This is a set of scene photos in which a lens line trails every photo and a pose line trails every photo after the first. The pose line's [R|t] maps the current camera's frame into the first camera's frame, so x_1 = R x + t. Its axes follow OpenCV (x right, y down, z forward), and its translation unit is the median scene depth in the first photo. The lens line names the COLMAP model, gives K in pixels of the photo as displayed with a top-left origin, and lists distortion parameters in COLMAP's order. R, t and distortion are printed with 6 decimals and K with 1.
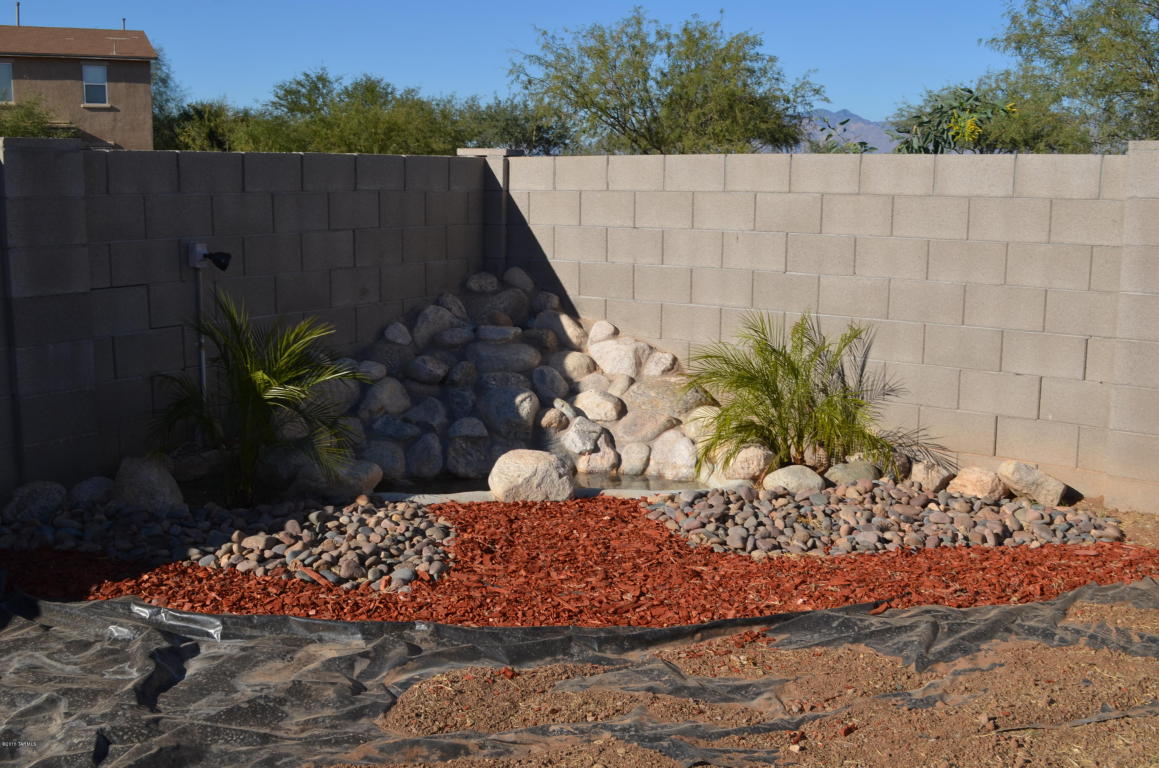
lens RADIAL K [[1319.1, 0, 579.5], [0, 1319.1, 384.0], [0, 0, 1]] dist [-0.027518, -0.015601]
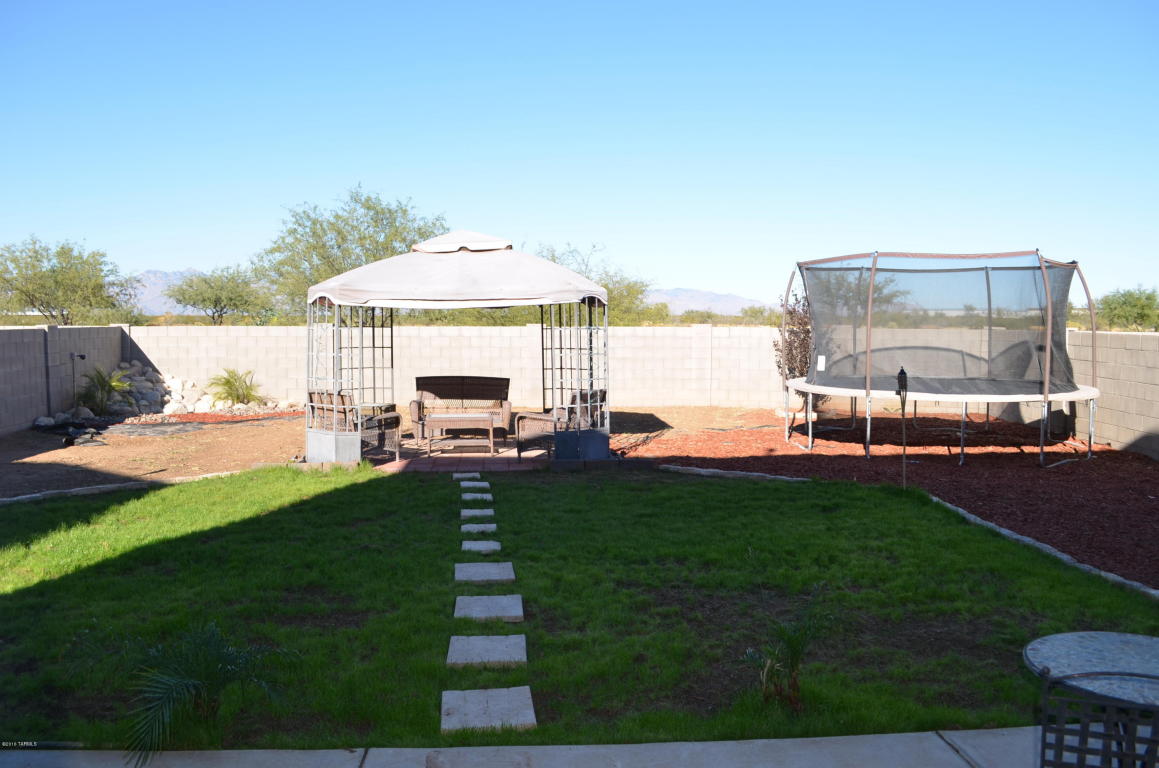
lens RADIAL K [[909.2, 0, 584.6], [0, 909.2, 387.7], [0, 0, 1]] dist [-0.080972, 0.004702]
pose [[0.757094, -0.048687, 0.651489, -0.188590], [0.100556, 0.994020, -0.042571, 0.054115], [-0.645521, 0.097741, 0.757463, -0.402209]]
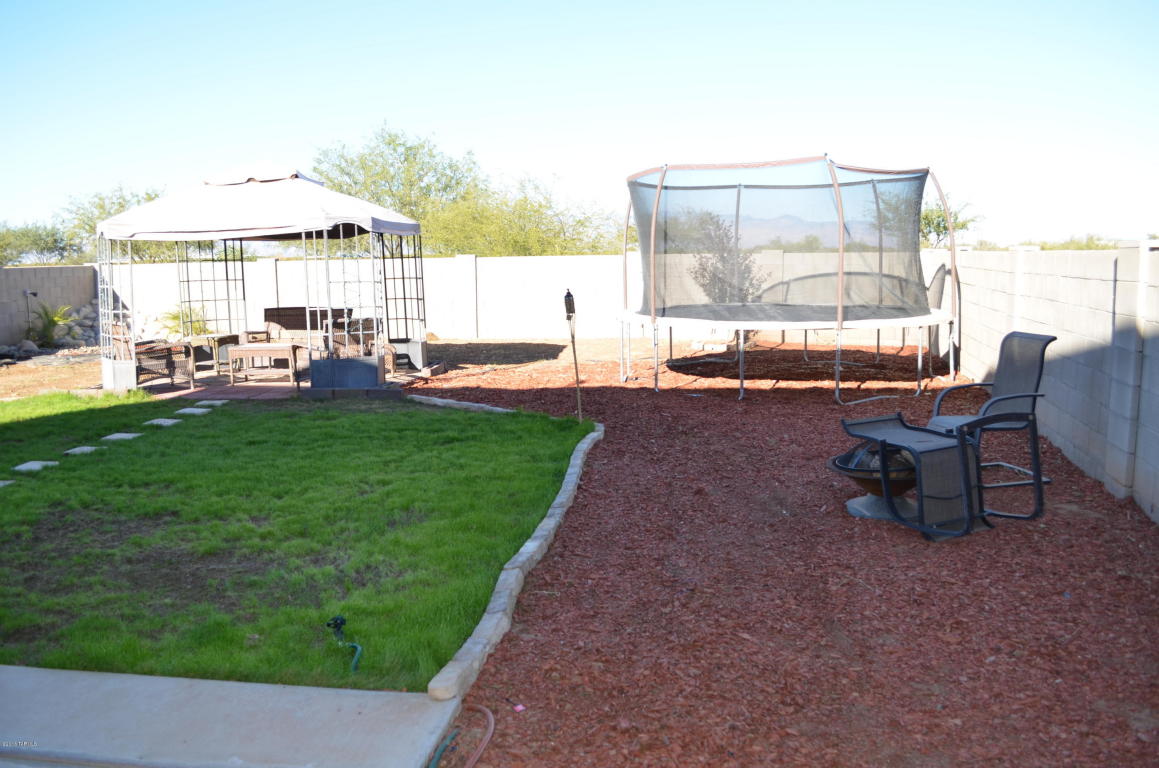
lens RADIAL K [[909.2, 0, 584.6], [0, 909.2, 387.7], [0, 0, 1]] dist [-0.080972, 0.004702]
pose [[0.863032, -0.086578, 0.497674, -0.042577], [0.094725, 0.995464, 0.008909, 0.073630], [-0.496188, 0.039453, 0.867318, -0.487158]]
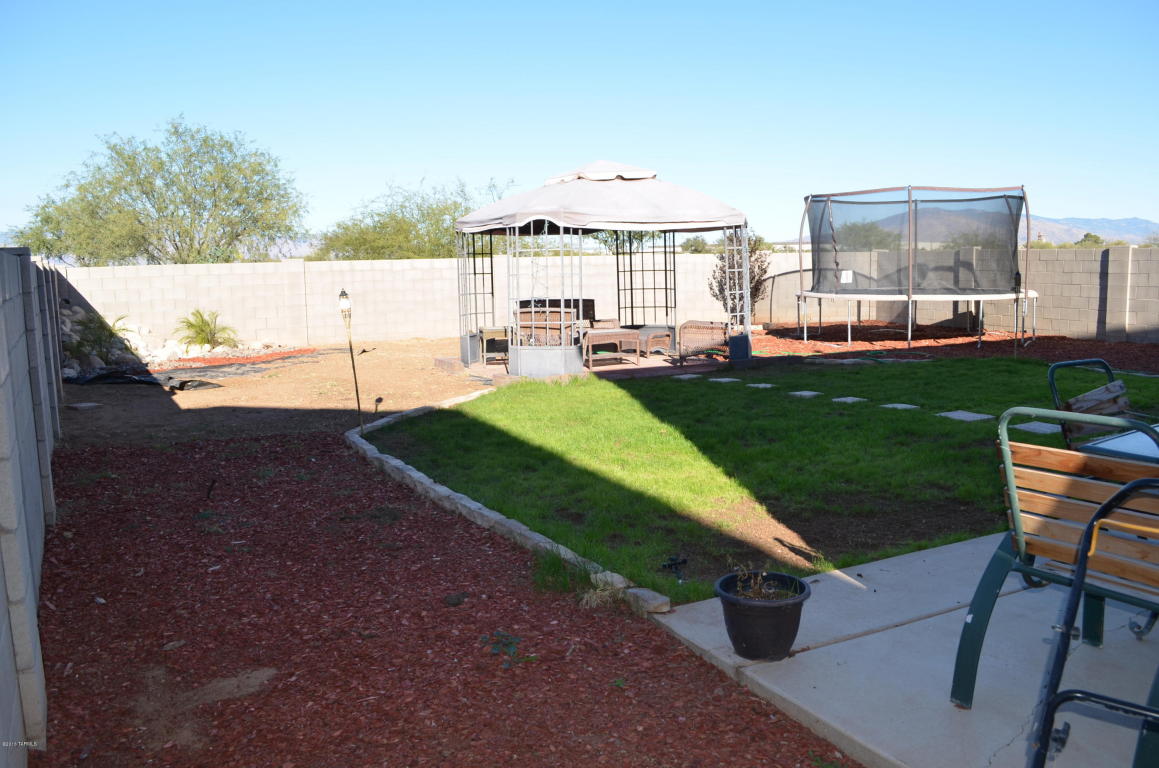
lens RADIAL K [[909.2, 0, 584.6], [0, 909.2, 387.7], [0, 0, 1]] dist [-0.080972, 0.004702]
pose [[0.443387, -0.135245, 0.886068, -0.376479], [0.159712, 0.984652, 0.070372, 0.037215], [-0.881986, 0.110314, 0.458183, -0.243820]]
